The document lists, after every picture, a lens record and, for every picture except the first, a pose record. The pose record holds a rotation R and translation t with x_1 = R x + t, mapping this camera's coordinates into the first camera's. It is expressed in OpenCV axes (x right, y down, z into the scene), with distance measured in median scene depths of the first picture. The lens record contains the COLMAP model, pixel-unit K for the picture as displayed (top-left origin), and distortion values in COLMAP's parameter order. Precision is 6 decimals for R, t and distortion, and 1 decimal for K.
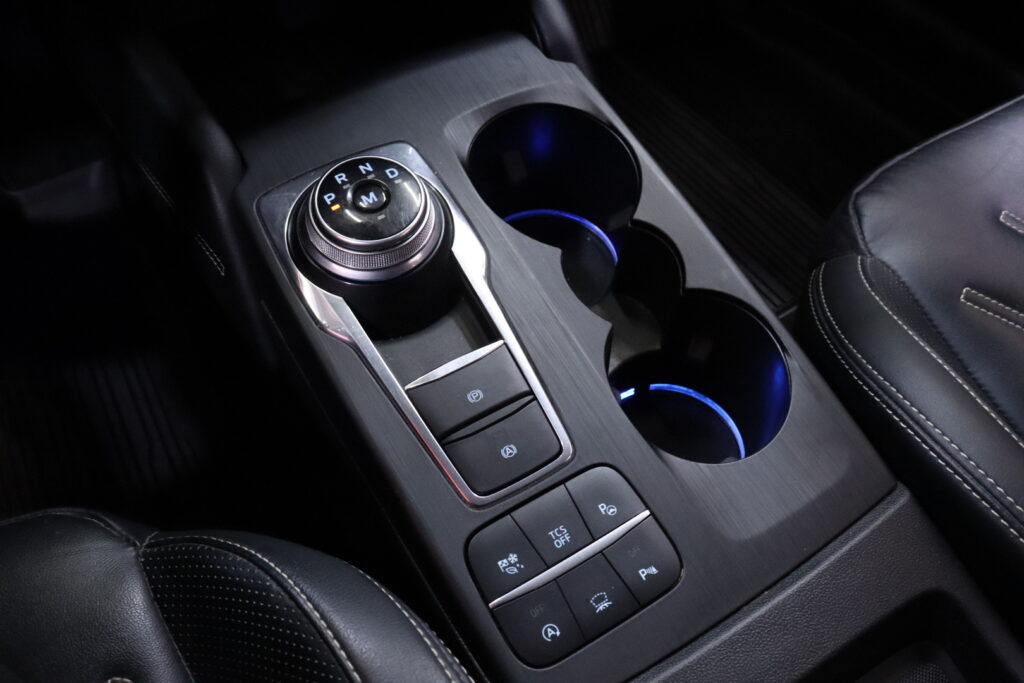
lens RADIAL K [[847.2, 0, 512.8], [0, 847.2, 344.3], [0, 0, 1]] dist [-0.162896, 0.091541]
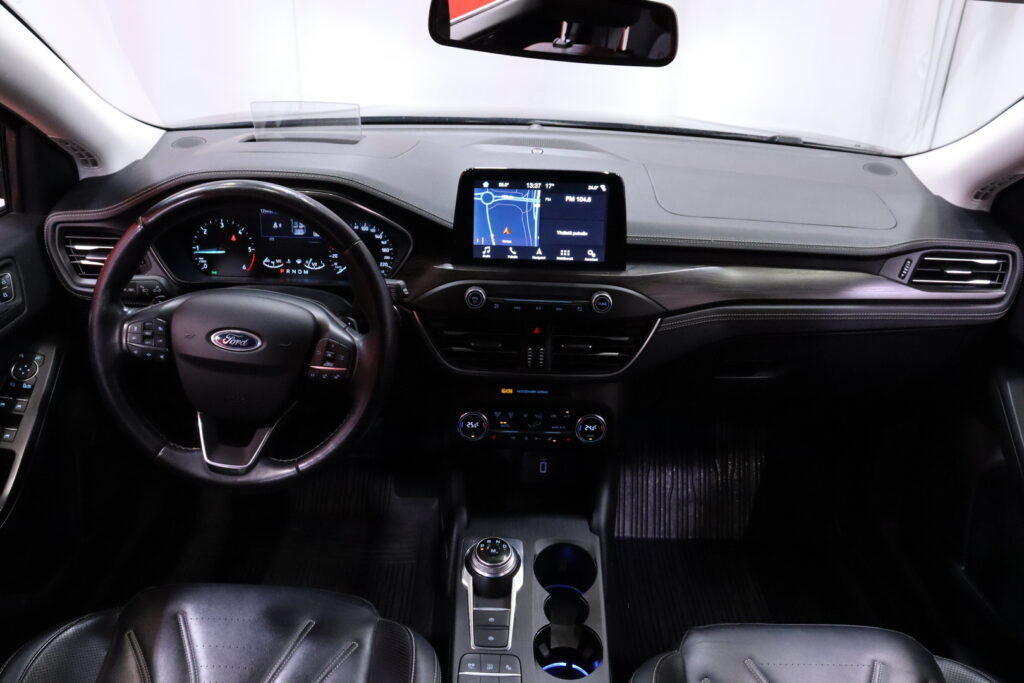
lens RADIAL K [[847.2, 0, 508.3], [0, 847.2, 343.4], [0, 0, 1]] dist [-0.162896, 0.091541]
pose [[0.852346, 0.252405, -0.458037, 1.011192], [-0.434862, 0.828585, -0.352621, 0.238318], [0.290519, 0.499738, 0.816002, -1.734554]]
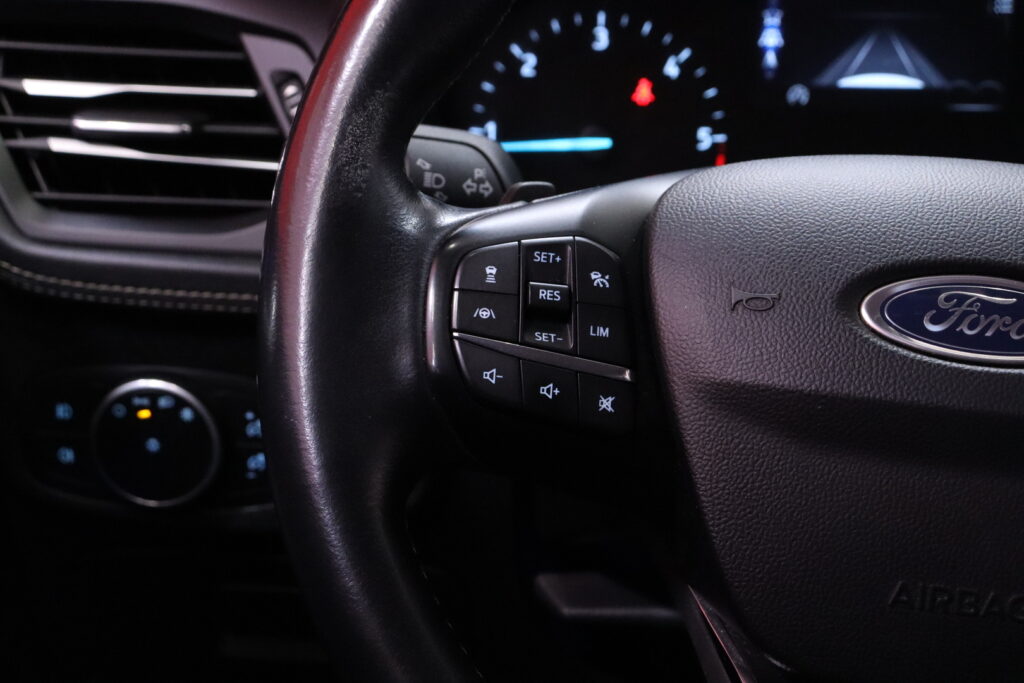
lens RADIAL K [[2436.7, 0, 506.6], [0, 2436.7, 339.4], [0, 0, 1]] dist [0.326081, 0.000000]
pose [[0.823035, 0.129937, -0.552929, -0.196236], [-0.461320, 0.720837, -0.517279, 0.692281], [0.331358, 0.680816, 0.653216, -1.082124]]
